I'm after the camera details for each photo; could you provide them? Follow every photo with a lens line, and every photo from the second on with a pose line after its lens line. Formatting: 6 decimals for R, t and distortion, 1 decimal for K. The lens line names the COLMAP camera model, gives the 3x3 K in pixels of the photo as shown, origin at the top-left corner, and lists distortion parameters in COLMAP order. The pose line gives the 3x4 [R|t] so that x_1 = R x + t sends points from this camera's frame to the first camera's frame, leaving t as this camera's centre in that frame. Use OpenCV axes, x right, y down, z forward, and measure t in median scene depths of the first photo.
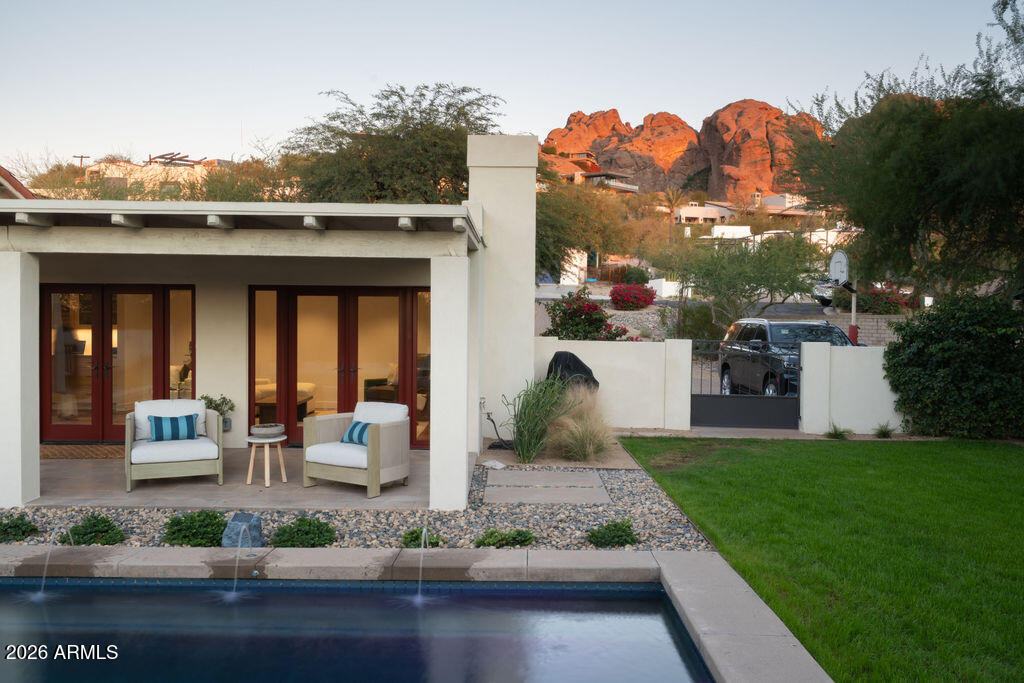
lens RADIAL K [[908.4, 0, 513.2], [0, 908.4, 337.3], [0, 0, 1]] dist [0.005812, -0.006809]
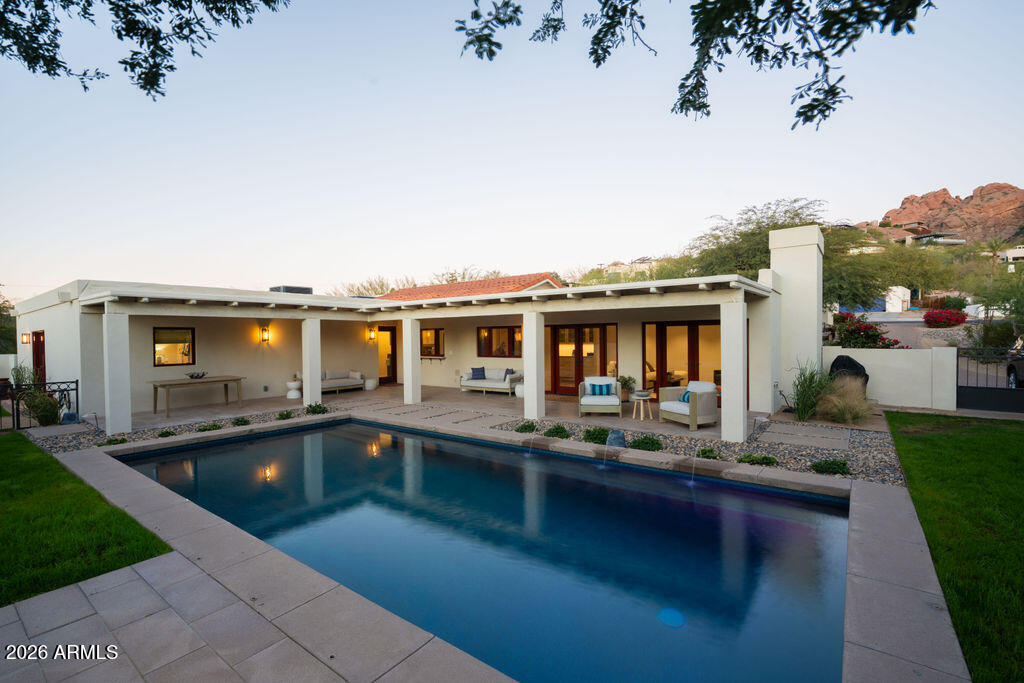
lens RADIAL K [[462.8, 0, 512.5], [0, 462.8, 344.3], [0, 0, 1]] dist [0.003933, 0.000456]
pose [[0.801091, -0.010640, -0.598448, 0.101363], [0.005563, 0.999931, -0.010332, 0.001559], [0.598516, 0.004948, 0.801095, -0.007195]]
